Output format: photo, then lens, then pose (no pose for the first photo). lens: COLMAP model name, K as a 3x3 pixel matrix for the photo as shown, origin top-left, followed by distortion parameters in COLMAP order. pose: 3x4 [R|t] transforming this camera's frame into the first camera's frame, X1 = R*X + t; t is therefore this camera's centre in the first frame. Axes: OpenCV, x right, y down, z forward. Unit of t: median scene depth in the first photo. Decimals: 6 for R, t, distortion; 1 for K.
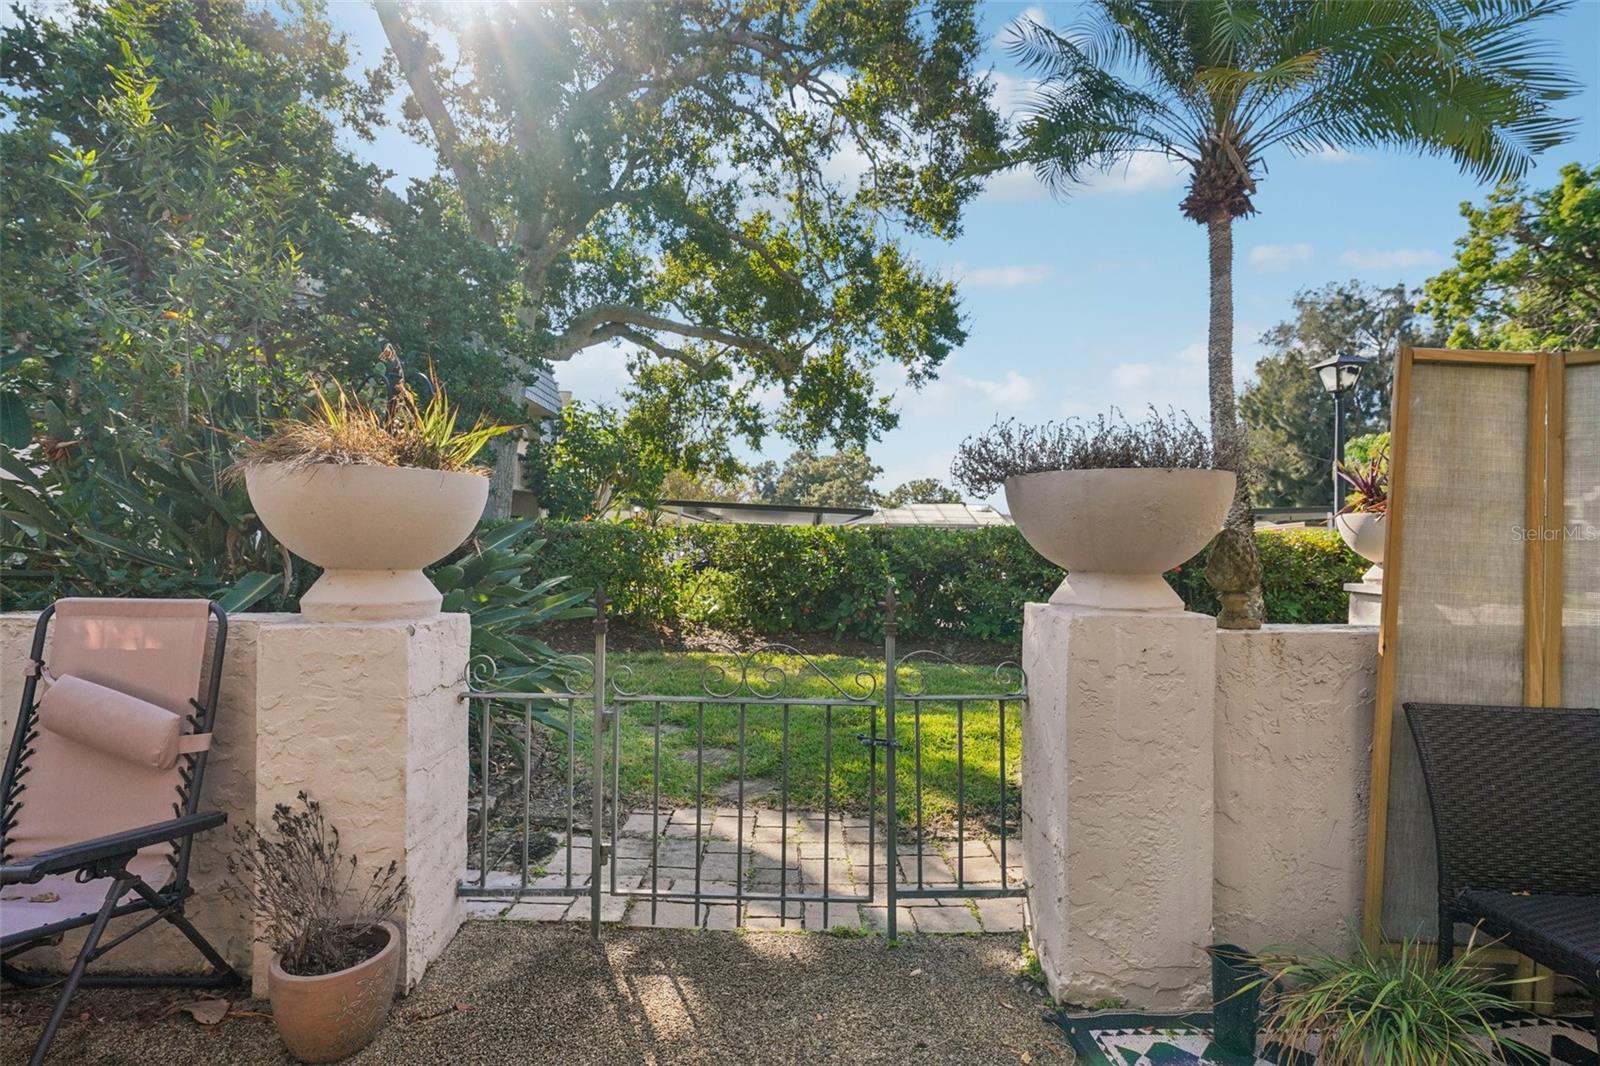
lens RADIAL K [[768.9, 0, 800.1], [0, 768.9, 552.7], [0, 0, 1]] dist [-0.000281, -0.000032]
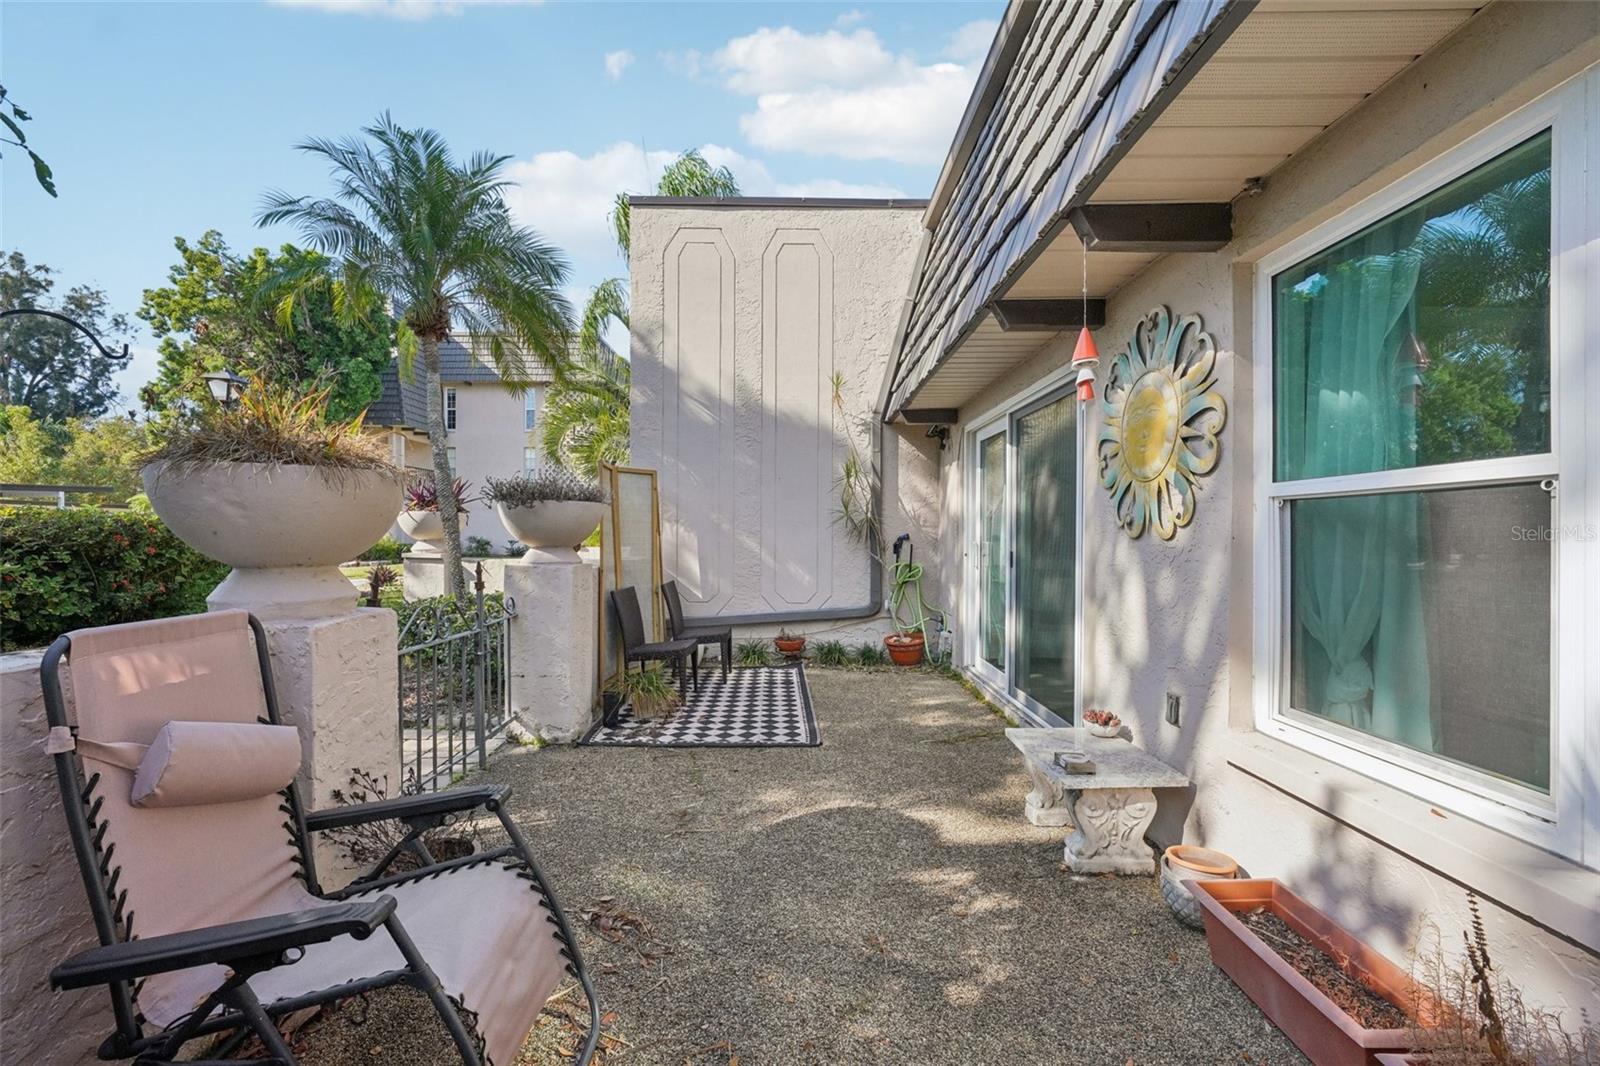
lens RADIAL K [[692.4, 0, 800.0], [0, 692.4, 533.0], [0, 0, 1]] dist [-0.000030, -0.000013]
pose [[-0.023820, -0.012098, 0.999643, -0.445181], [0.001333, 0.999925, 0.012134, -0.010564], [-0.999715, 0.001621, -0.023802, 0.102513]]
